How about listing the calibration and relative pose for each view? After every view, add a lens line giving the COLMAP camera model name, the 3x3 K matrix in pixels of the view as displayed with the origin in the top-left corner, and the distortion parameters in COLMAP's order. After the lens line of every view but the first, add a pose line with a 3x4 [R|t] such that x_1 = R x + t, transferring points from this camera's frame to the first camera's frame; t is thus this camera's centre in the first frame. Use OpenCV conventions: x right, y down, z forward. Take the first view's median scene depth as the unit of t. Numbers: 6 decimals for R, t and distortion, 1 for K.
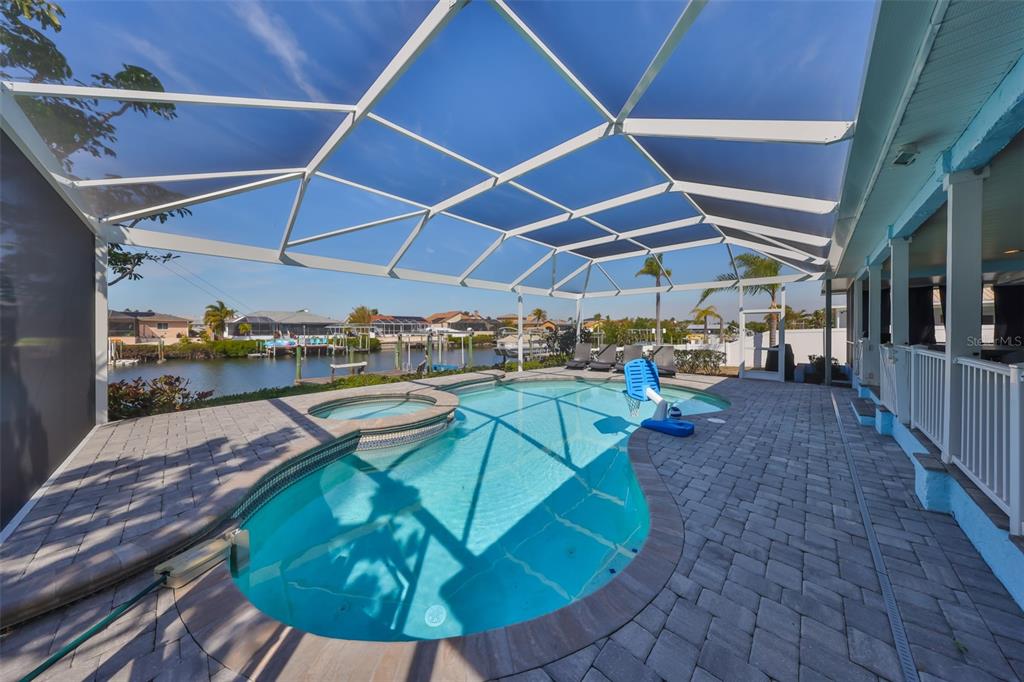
lens RADIAL K [[319.8, 0, 516.3], [0, 319.8, 332.7], [0, 0, 1]] dist [-0.000002, -0.000055]
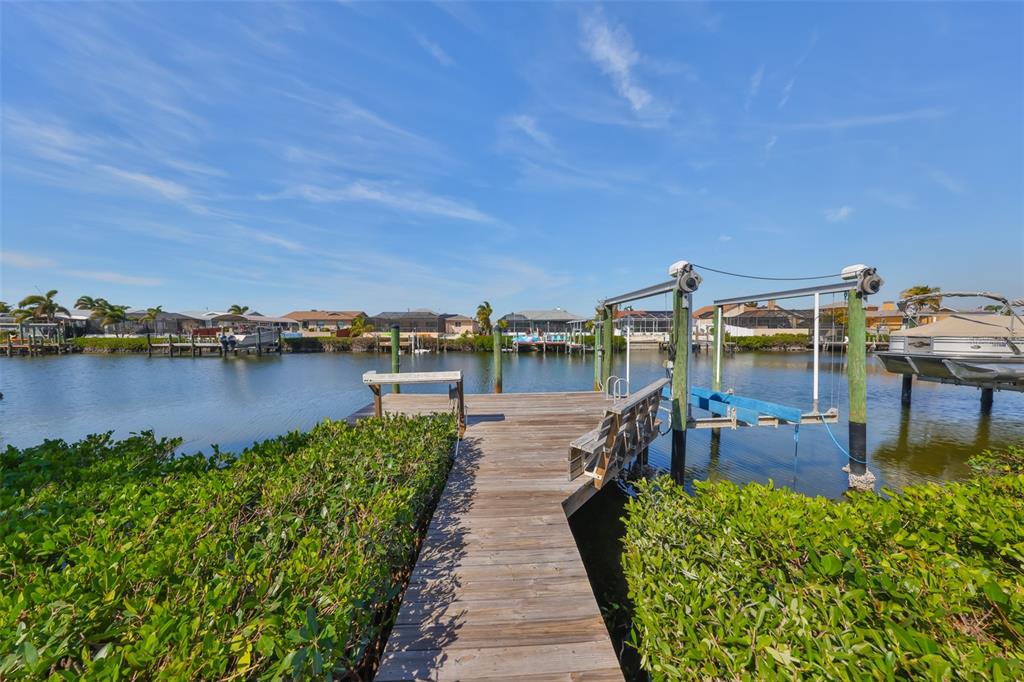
lens RADIAL K [[315.7, 0, 514.6], [0, 315.7, 344.4], [0, 0, 1]] dist [0.001149, 0.000050]
pose [[0.708137, 0.024574, -0.705647, -0.070975], [-0.004397, 0.999528, 0.030396, 0.018658], [0.706061, -0.018422, 0.707911, 0.276878]]
